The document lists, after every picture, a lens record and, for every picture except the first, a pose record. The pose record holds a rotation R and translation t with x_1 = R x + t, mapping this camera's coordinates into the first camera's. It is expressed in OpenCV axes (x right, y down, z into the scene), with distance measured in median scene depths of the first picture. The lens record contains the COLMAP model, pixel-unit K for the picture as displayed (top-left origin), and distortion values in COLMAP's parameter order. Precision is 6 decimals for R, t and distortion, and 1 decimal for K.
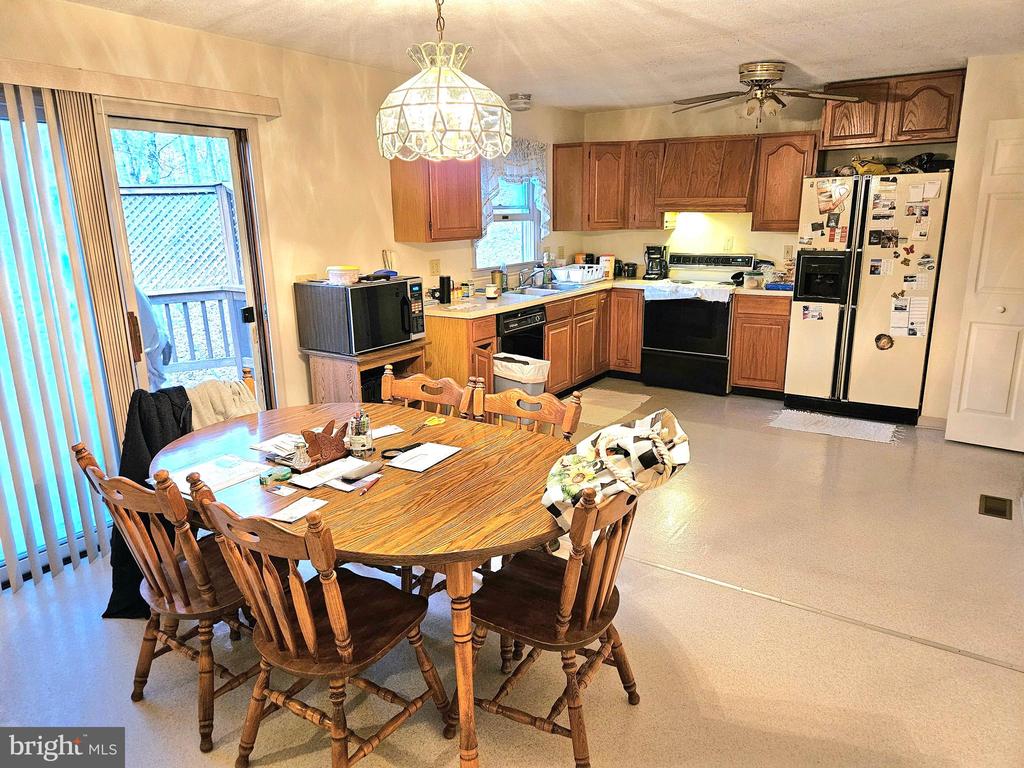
lens RADIAL K [[685.6, 0, 508.8], [0, 685.6, 380.0], [0, 0, 1]] dist [0.055041, -0.011447]
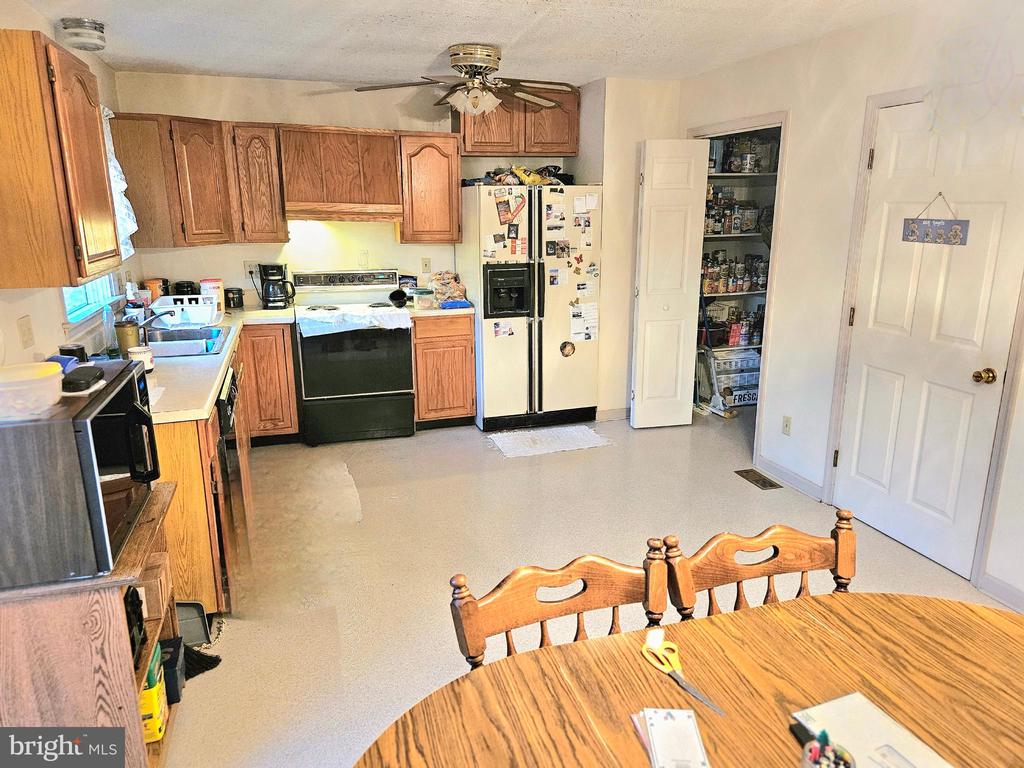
lens RADIAL K [[685.6, 0, 512.4], [0, 685.6, 388.5], [0, 0, 1]] dist [0.055041, -0.011447]
pose [[0.627223, -0.193360, 0.754455, -0.281066], [0.185231, 0.977932, 0.096642, -0.108299], [-0.756492, 0.079132, 0.649198, 0.399386]]
